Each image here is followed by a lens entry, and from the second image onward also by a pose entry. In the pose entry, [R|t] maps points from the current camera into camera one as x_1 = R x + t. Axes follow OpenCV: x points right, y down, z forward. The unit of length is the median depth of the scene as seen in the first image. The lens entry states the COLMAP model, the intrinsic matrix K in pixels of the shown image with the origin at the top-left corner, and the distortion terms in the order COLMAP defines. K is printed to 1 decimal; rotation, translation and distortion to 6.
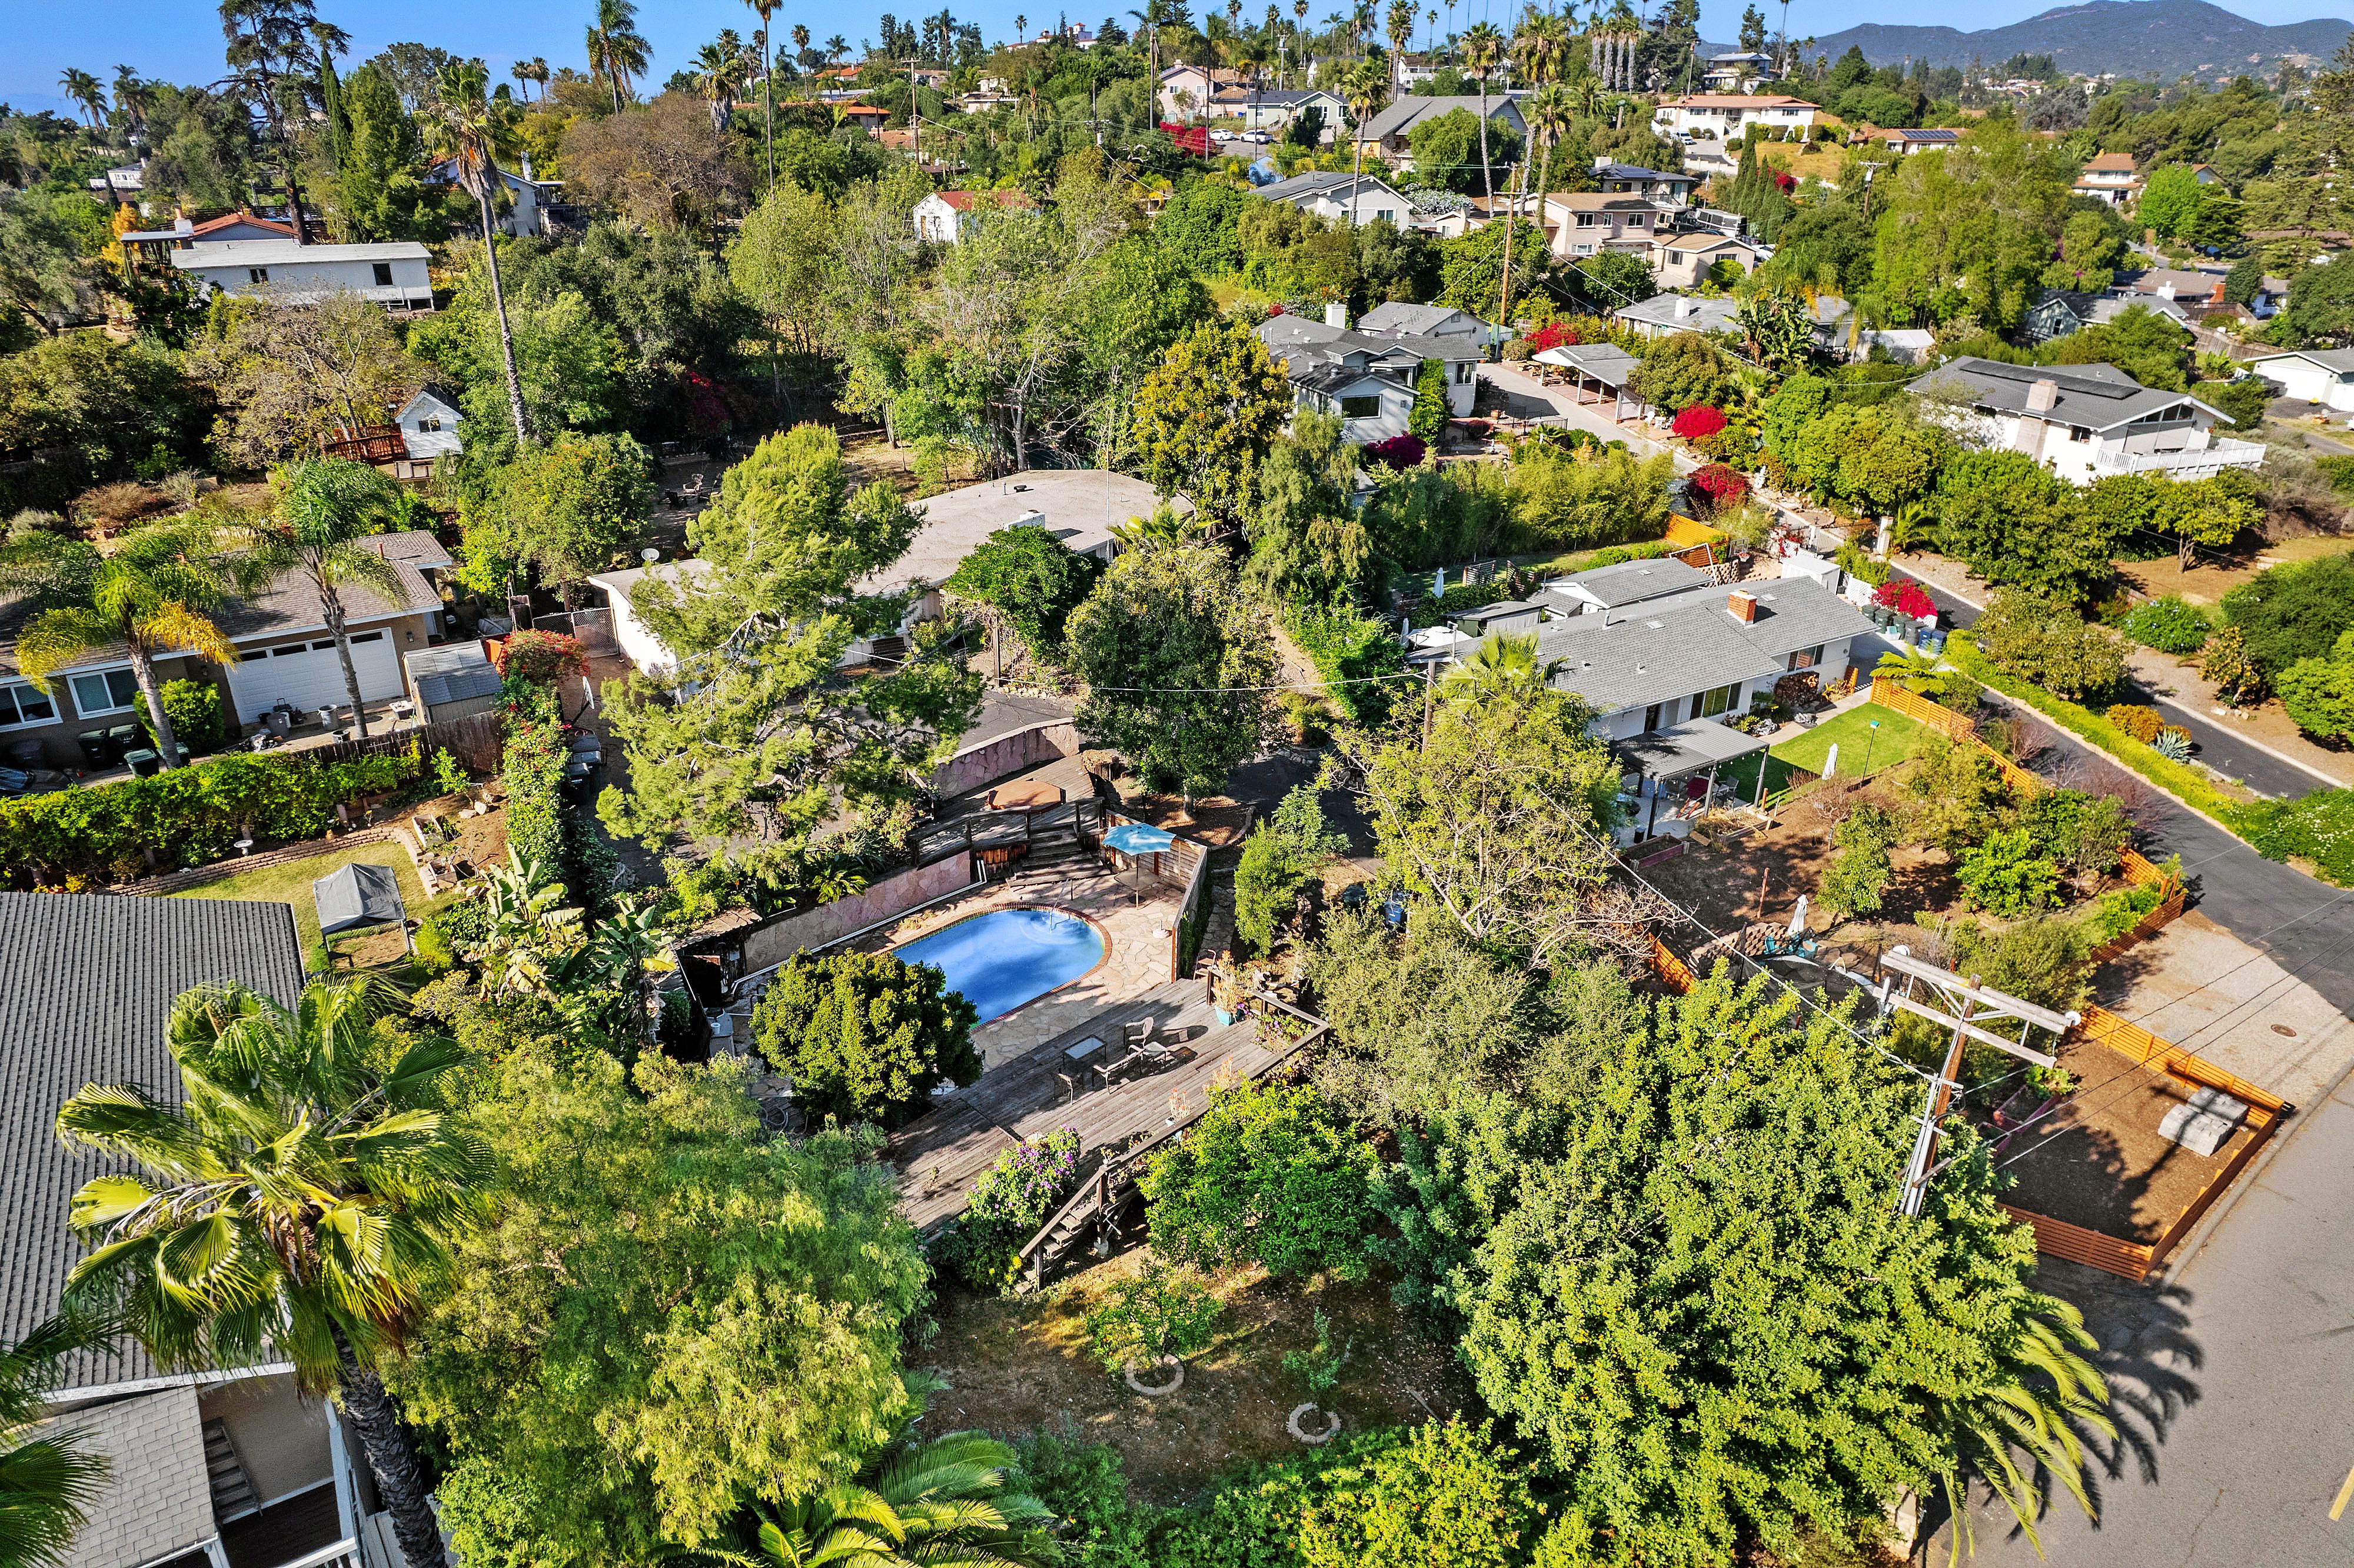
lens RADIAL K [[1501.3, 0, 1165.3], [0, 1501.3, 799.4], [0, 0, 1]] dist [-0.083140, 0.072248]
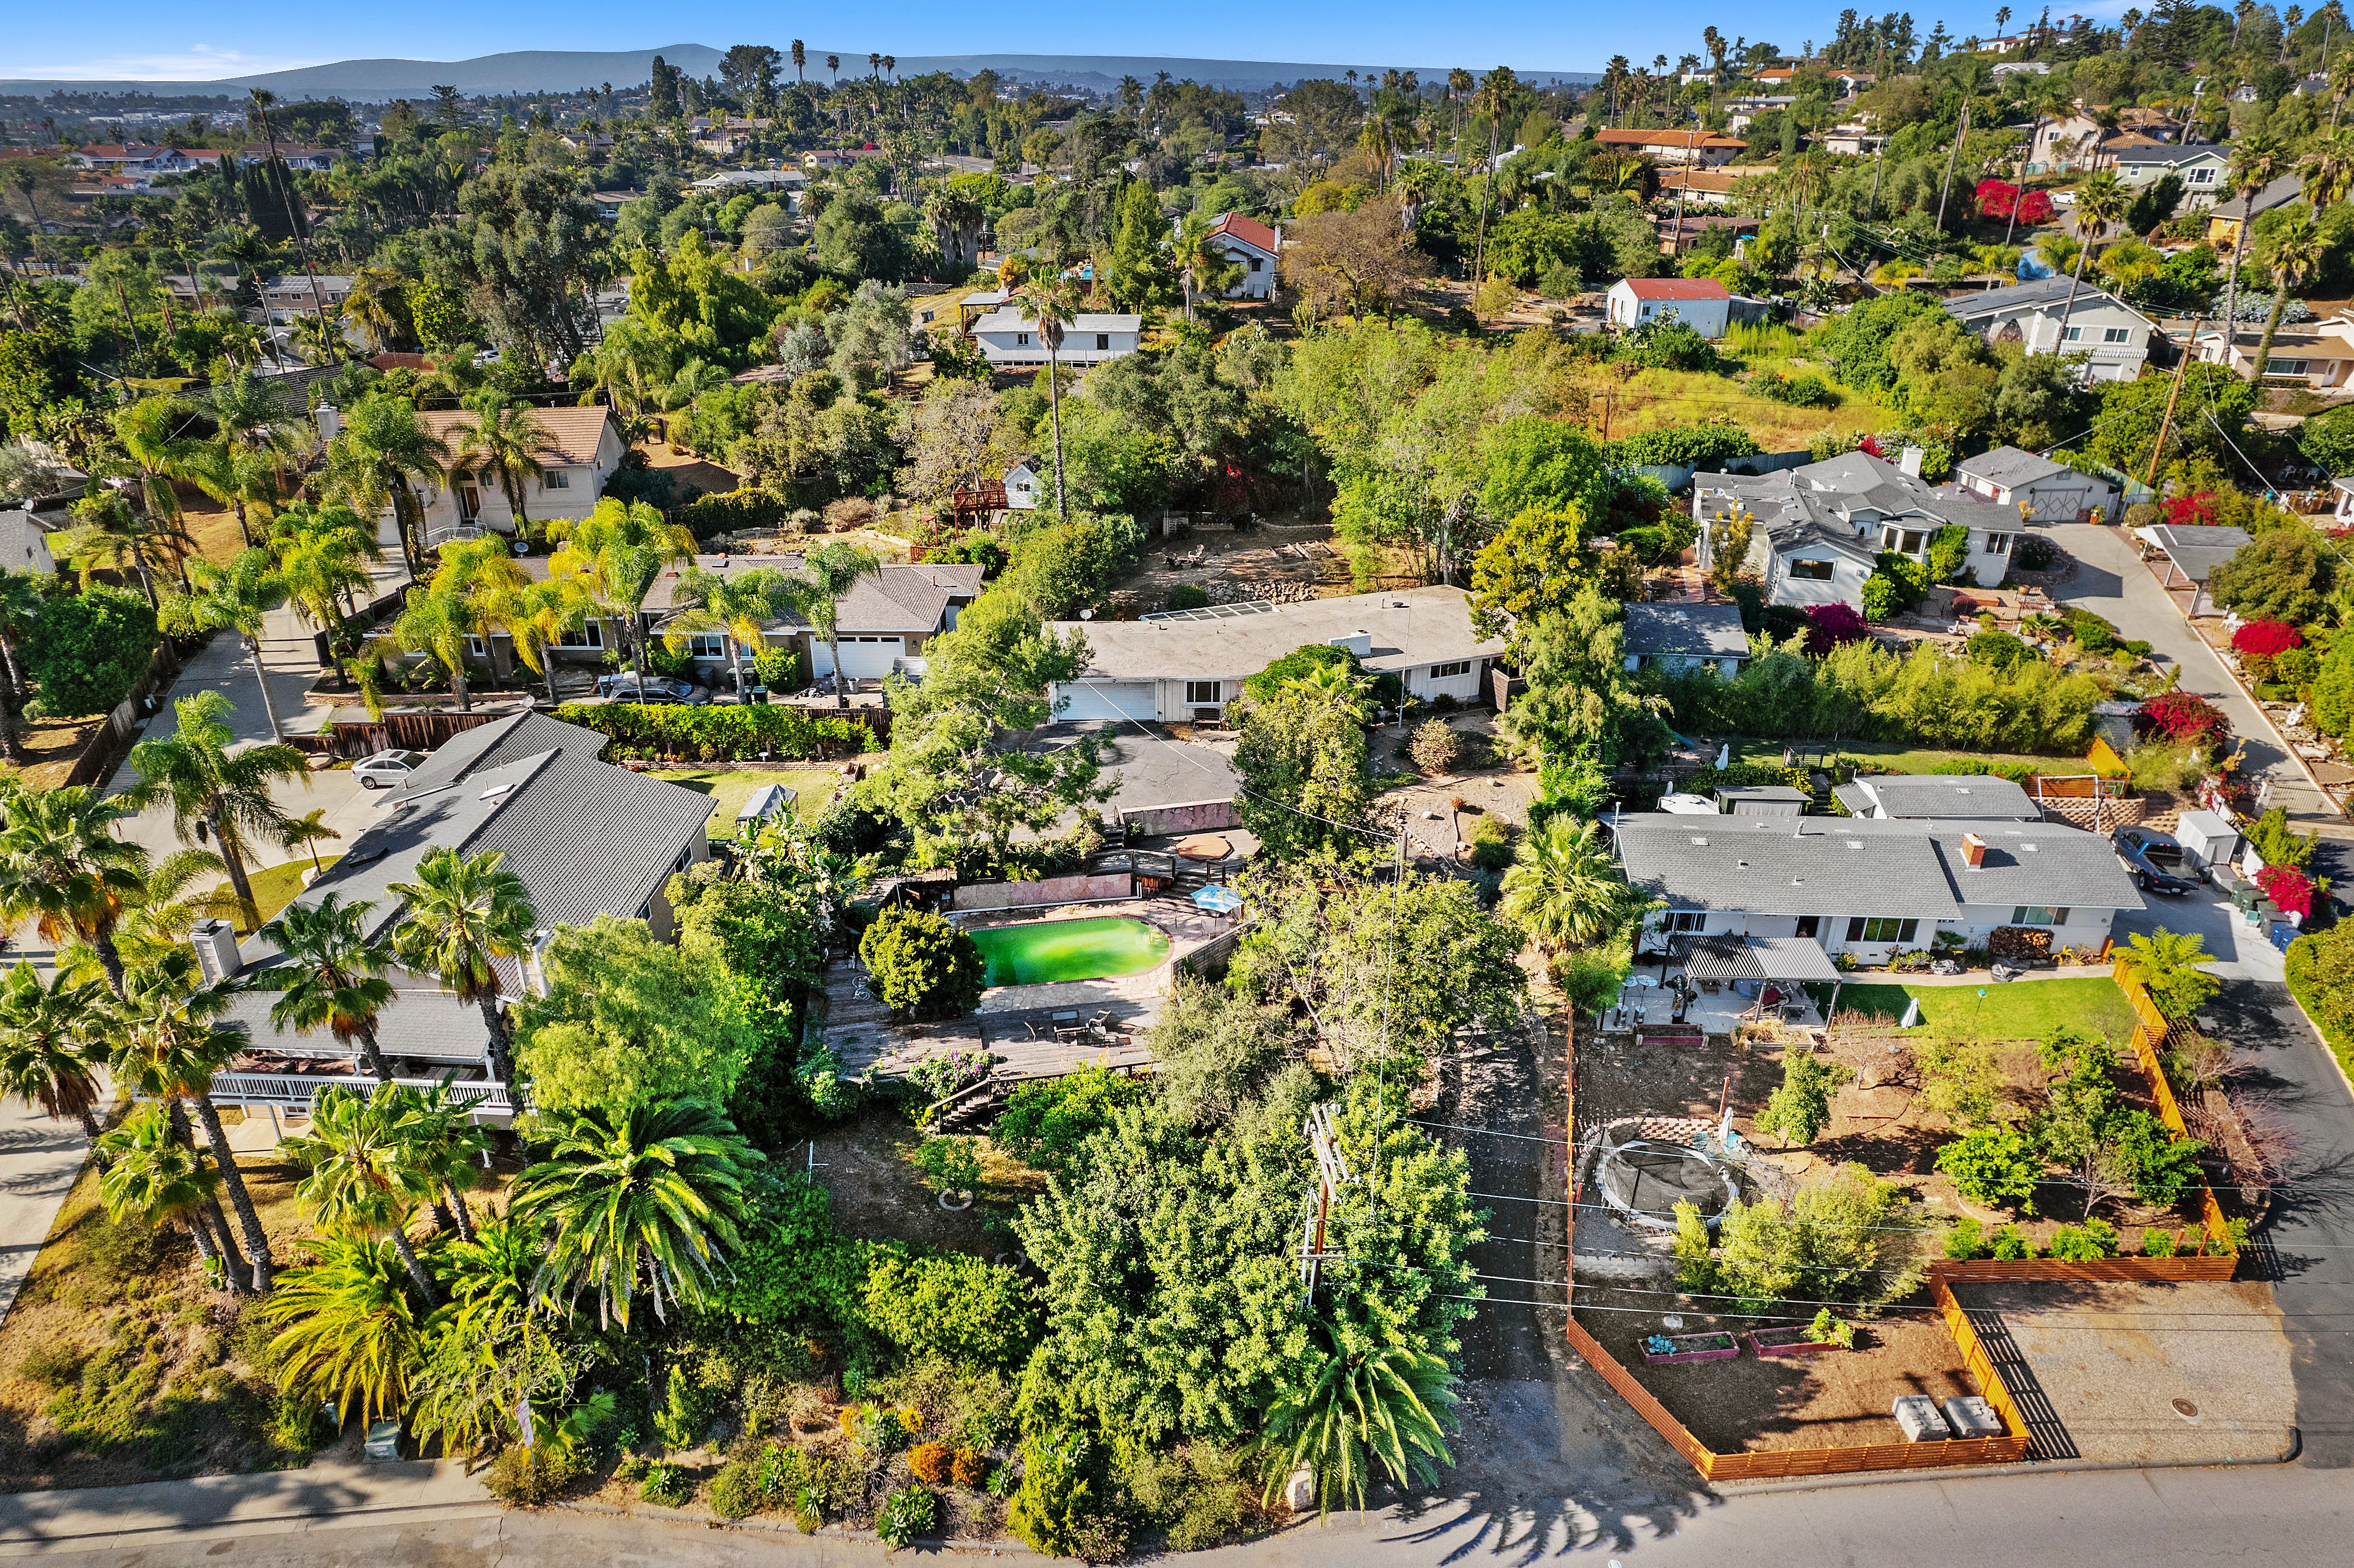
lens RADIAL K [[1501.3, 0, 1165.3], [0, 1501.3, 799.4], [0, 0, 1]] dist [-0.083140, 0.072248]
pose [[0.822608, 0.247739, -0.511802, 0.468324], [-0.235535, 0.967704, 0.089848, -0.130848], [0.517531, 0.046637, 0.854392, -0.174458]]
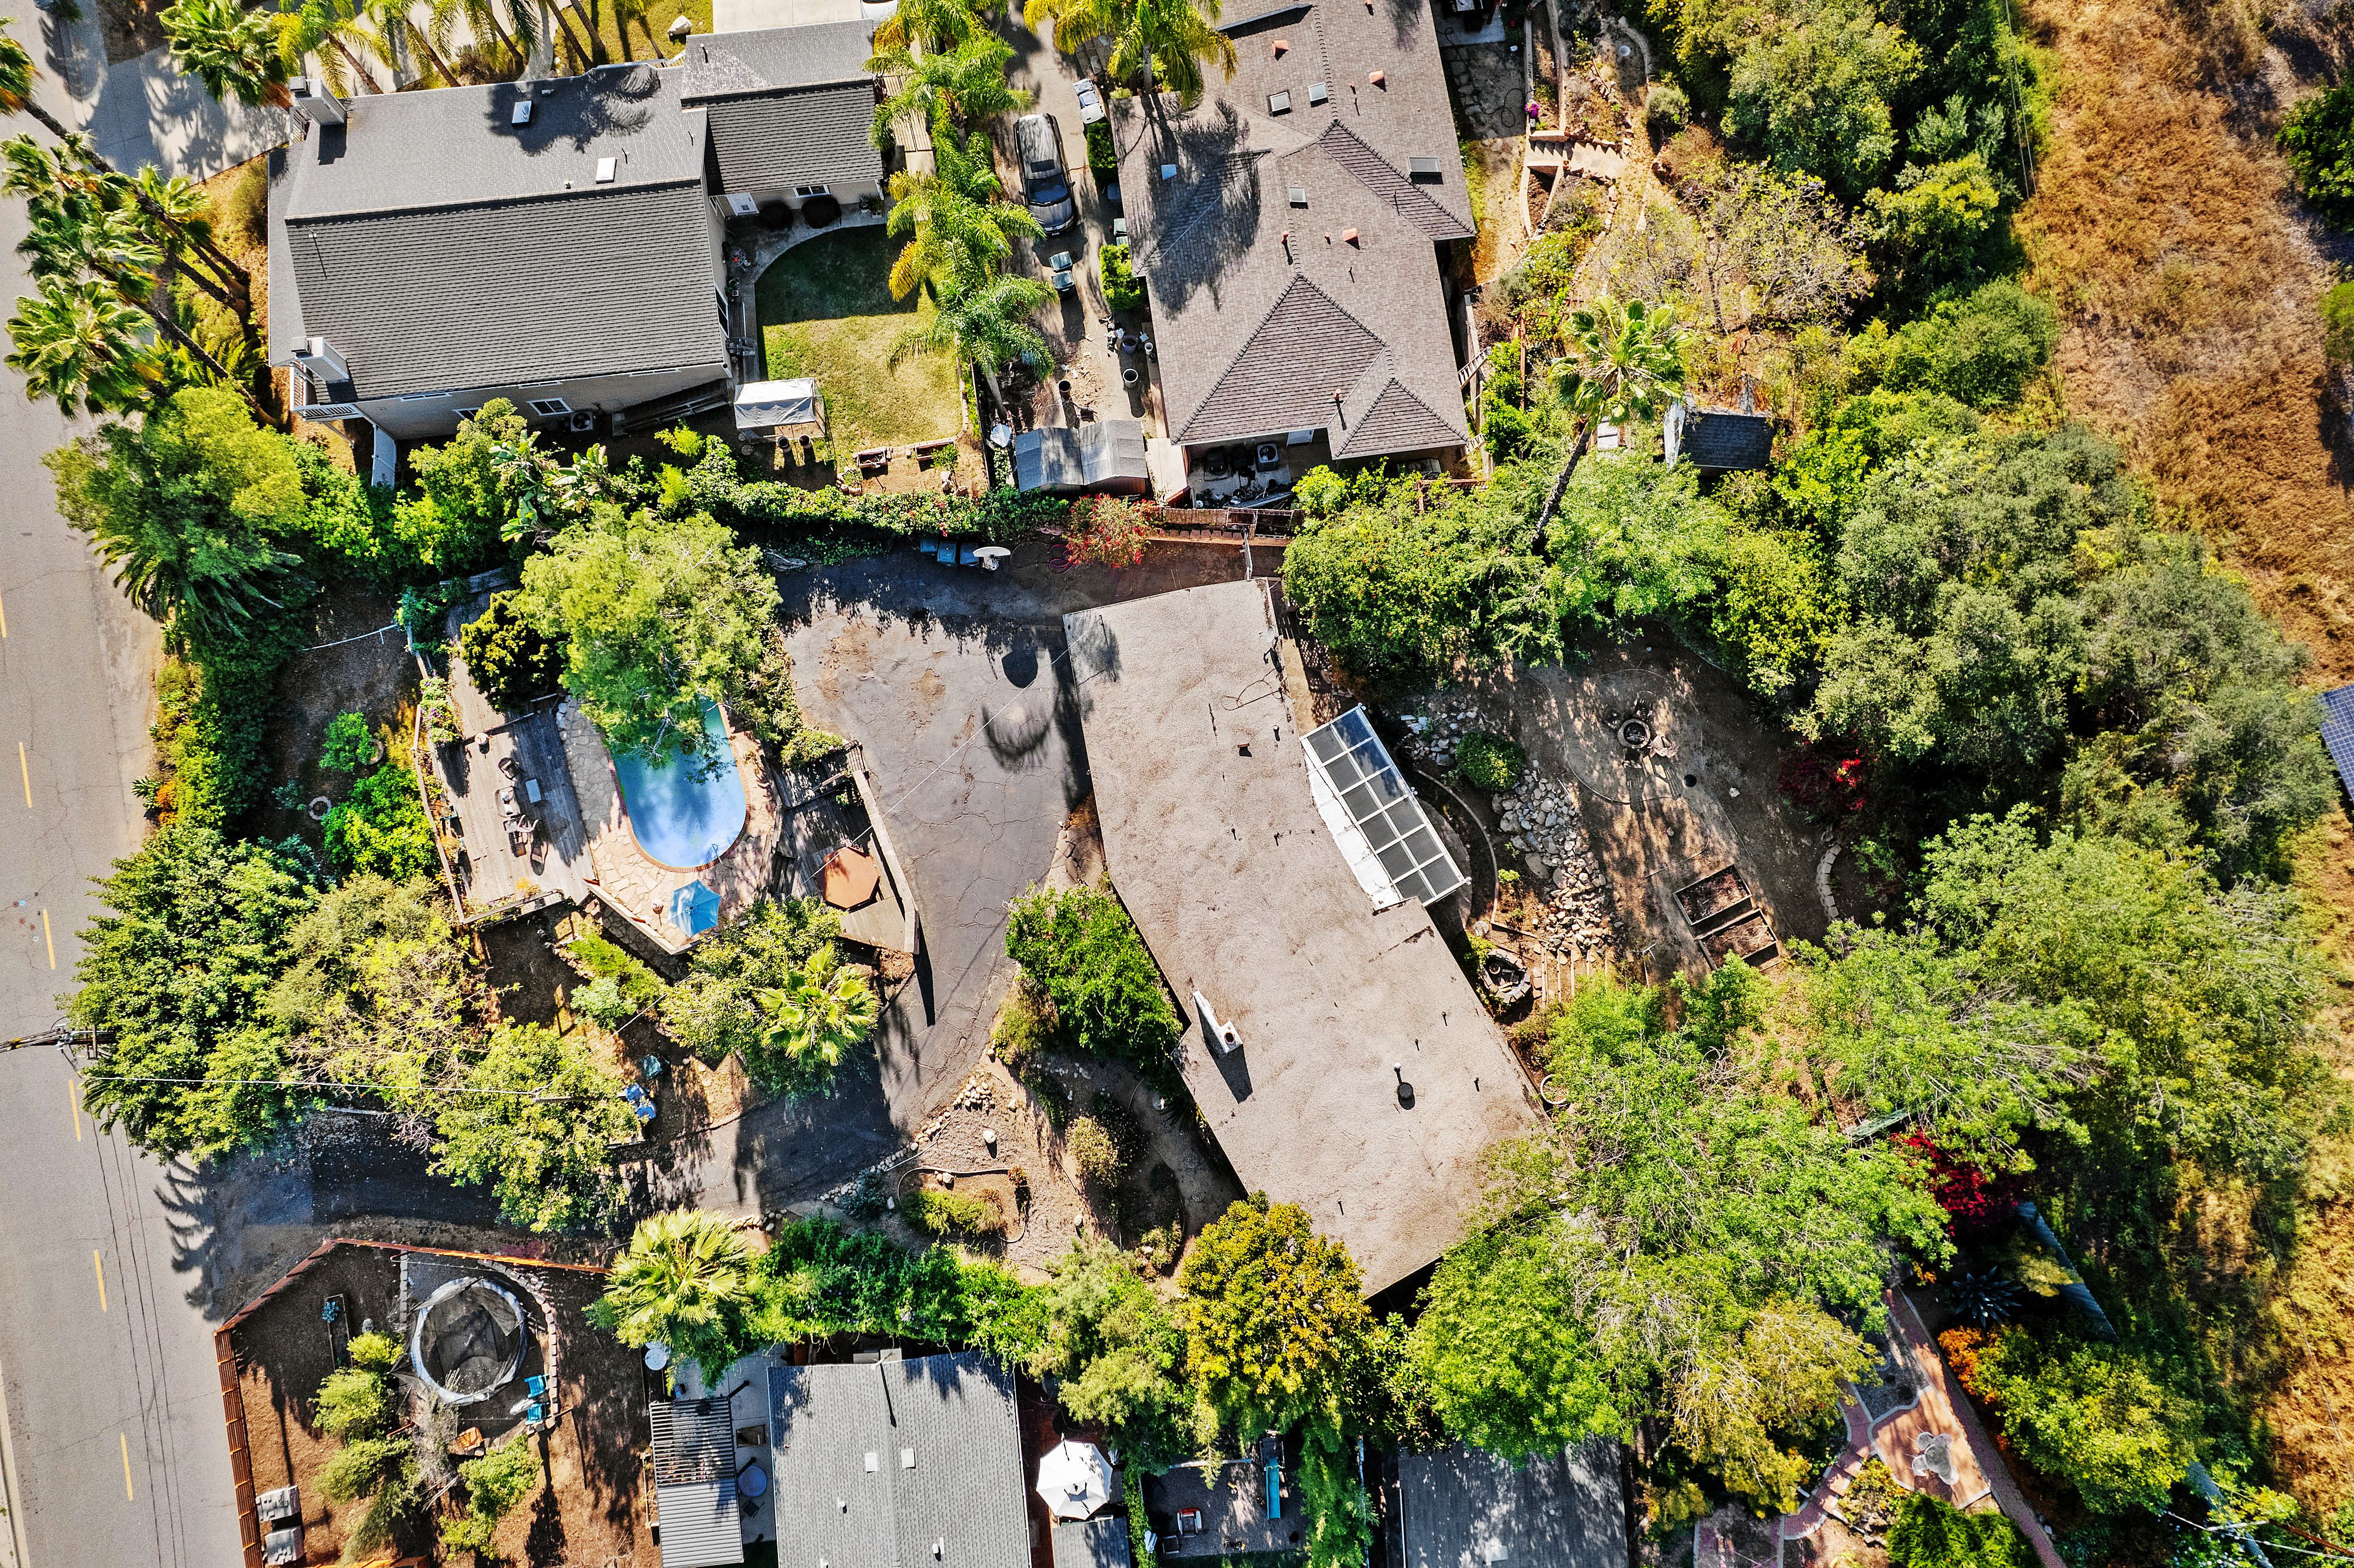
lens RADIAL K [[1501.3, 0, 1165.3], [0, 1501.3, 799.4], [0, 0, 1]] dist [-0.083140, 0.072248]
pose [[-0.443047, 0.881423, -0.163715, -0.050595], [-0.367270, -0.011864, 0.930039, -0.989665], [0.817815, 0.472178, 0.328977, 0.626412]]
